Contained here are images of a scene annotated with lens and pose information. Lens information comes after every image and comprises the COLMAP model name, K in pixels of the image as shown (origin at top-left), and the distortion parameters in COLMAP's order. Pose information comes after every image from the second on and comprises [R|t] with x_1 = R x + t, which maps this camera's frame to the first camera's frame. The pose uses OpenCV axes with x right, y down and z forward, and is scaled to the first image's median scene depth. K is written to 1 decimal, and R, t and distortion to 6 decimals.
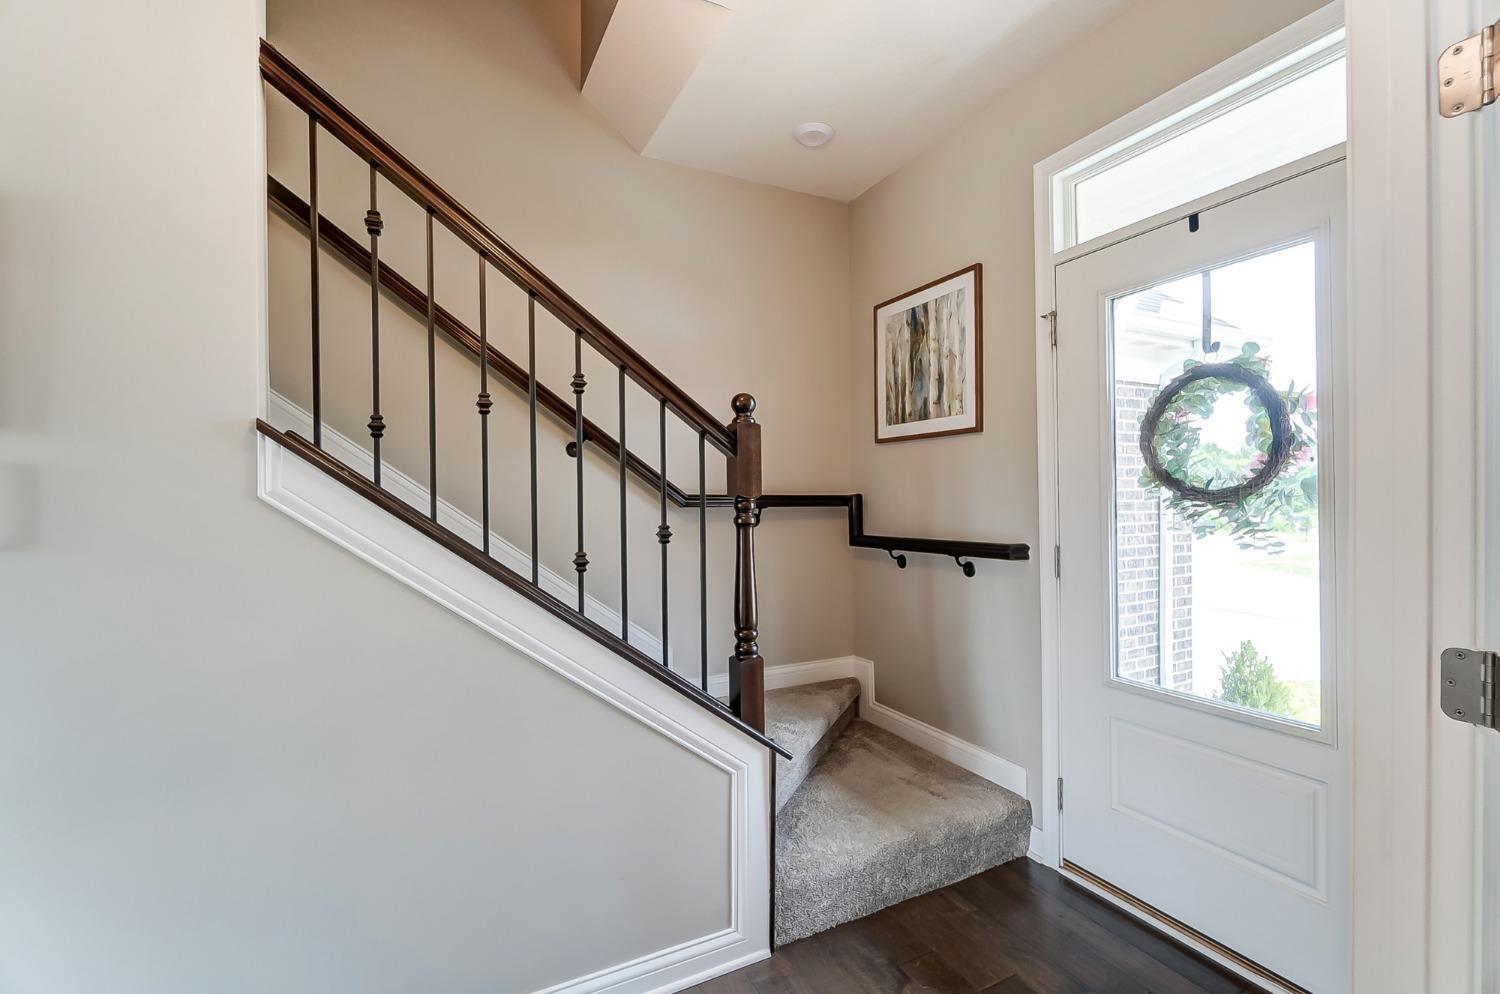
lens RADIAL K [[663.1, 0, 757.4], [0, 663.1, 481.3], [0, 0, 1]] dist [-0.063799, 0.023158]
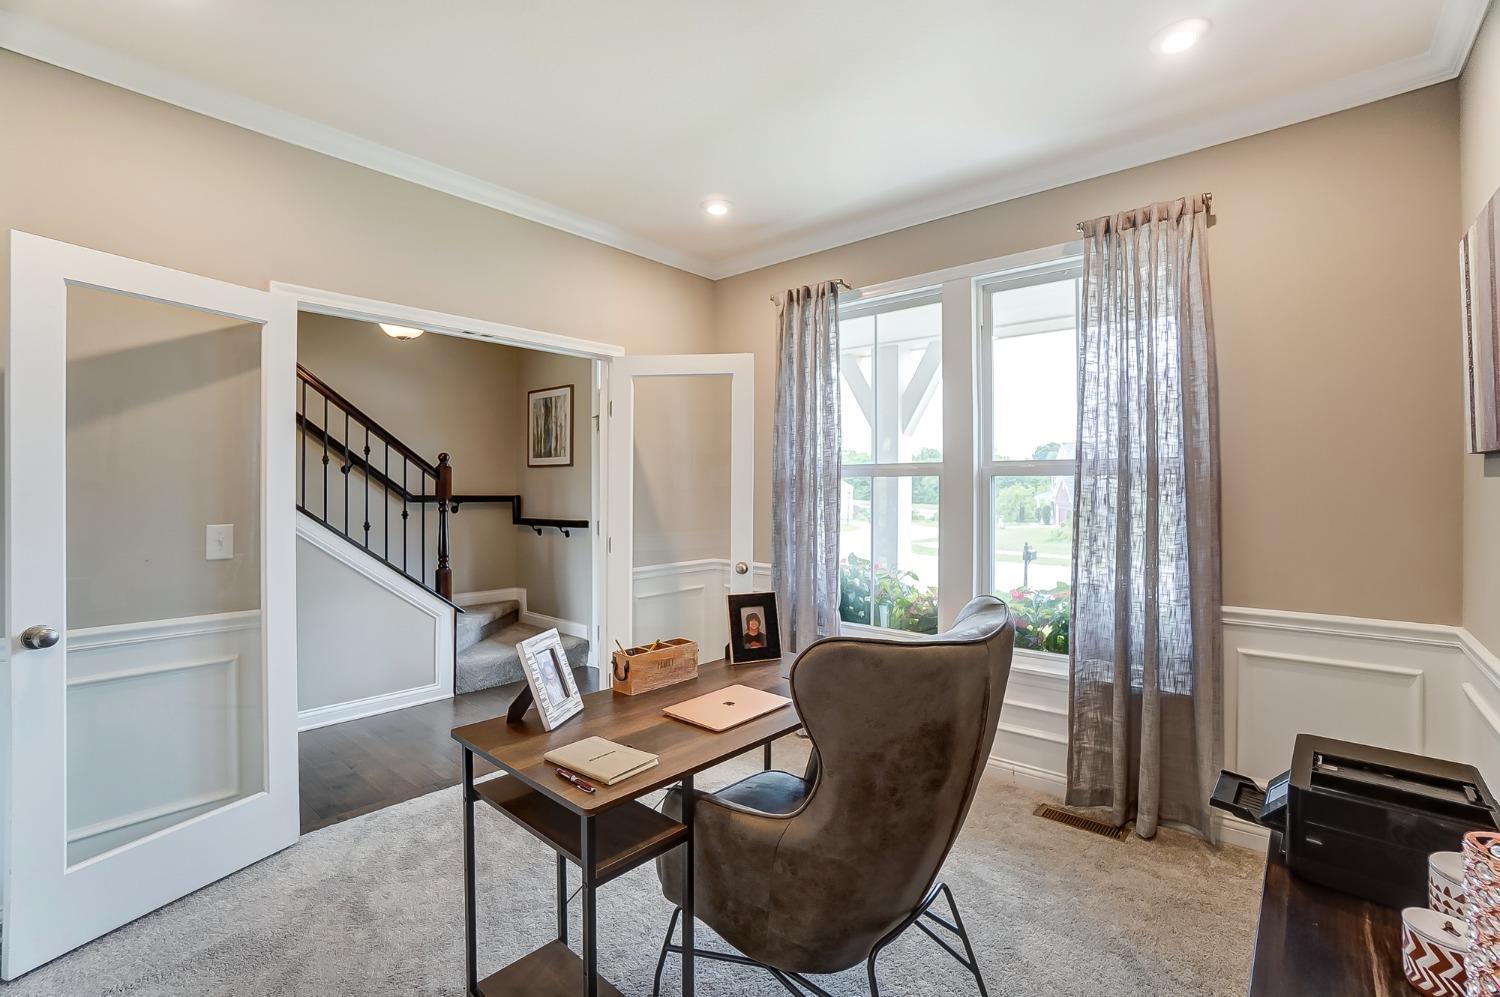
lens RADIAL K [[663.1, 0, 757.4], [0, 663.1, 482.8], [0, 0, 1]] dist [-0.063799, 0.023158]
pose [[0.922780, 0.015366, 0.385020, 0.090553], [-0.020239, 0.999758, 0.008605, -0.058790], [-0.384795, -0.015733, 0.922868, -1.228800]]
